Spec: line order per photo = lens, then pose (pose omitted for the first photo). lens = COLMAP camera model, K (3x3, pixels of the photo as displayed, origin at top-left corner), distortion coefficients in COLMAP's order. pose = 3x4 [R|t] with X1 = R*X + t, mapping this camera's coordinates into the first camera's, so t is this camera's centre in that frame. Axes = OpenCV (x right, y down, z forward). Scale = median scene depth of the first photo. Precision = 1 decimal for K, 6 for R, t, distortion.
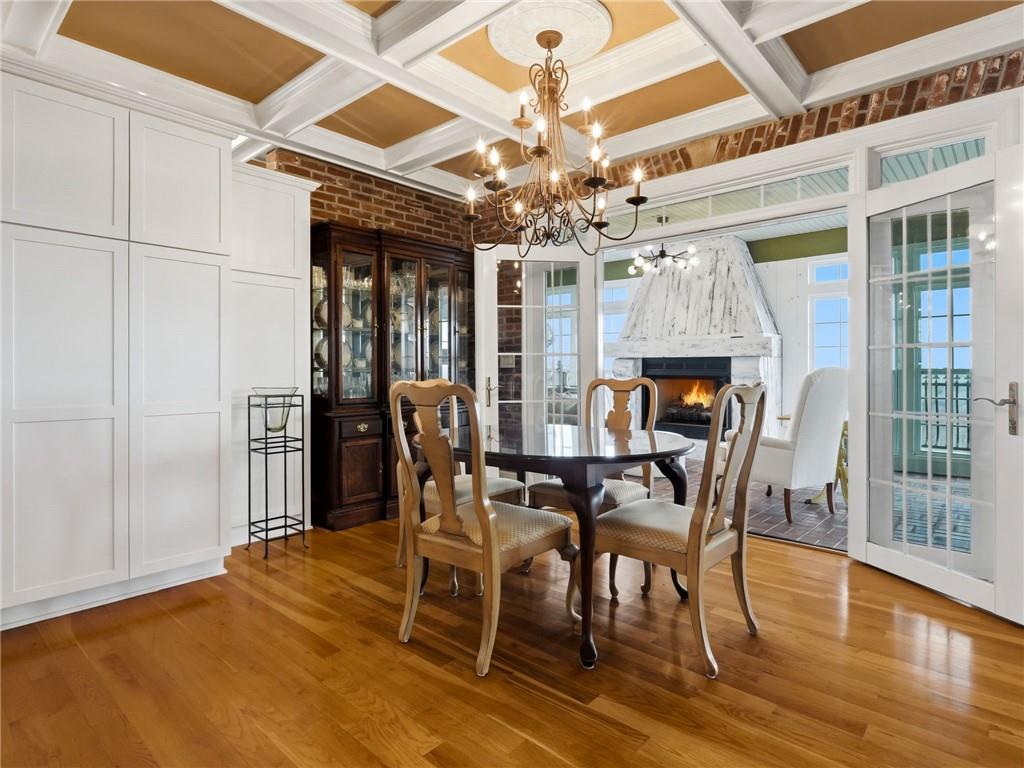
lens RADIAL K [[552.0, 0, 511.6], [0, 552.0, 366.8], [0, 0, 1]] dist [0.001369, 0.000126]
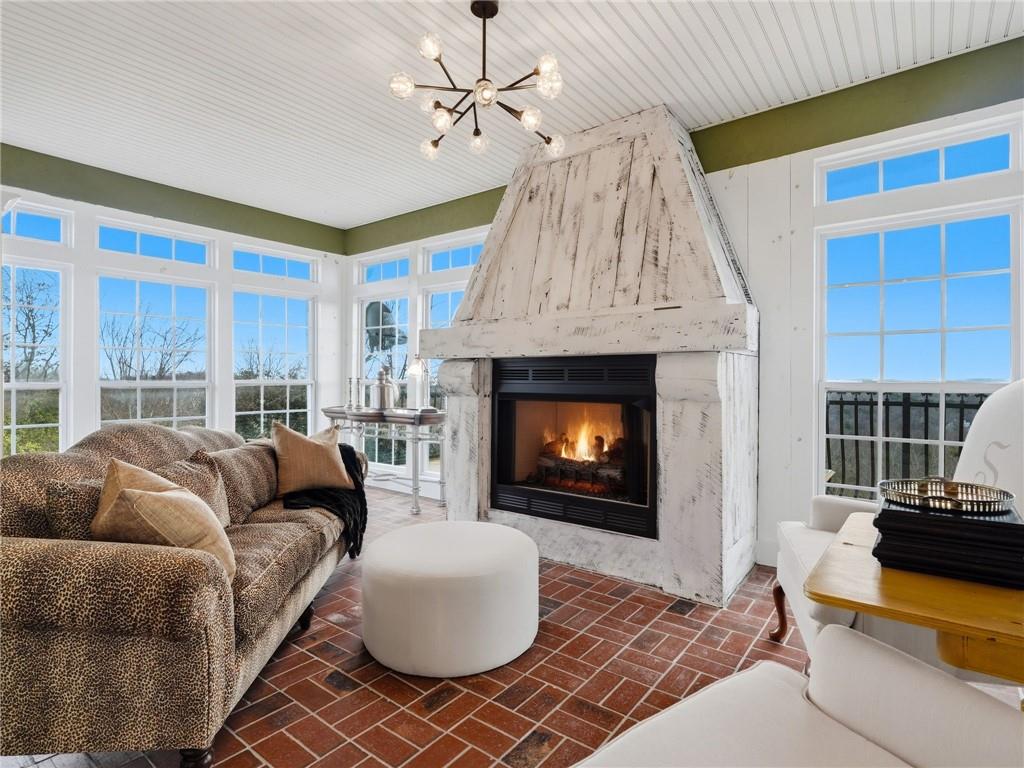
lens RADIAL K [[519.6, 0, 512.0], [0, 519.6, 384.0], [0, 0, 1]] dist [-0.000567, -0.000284]
pose [[0.997792, 0.001179, 0.066401, 0.233878], [-0.001852, 0.999948, 0.010072, 0.002782], [-0.066386, -0.010172, 0.997742, 0.540930]]
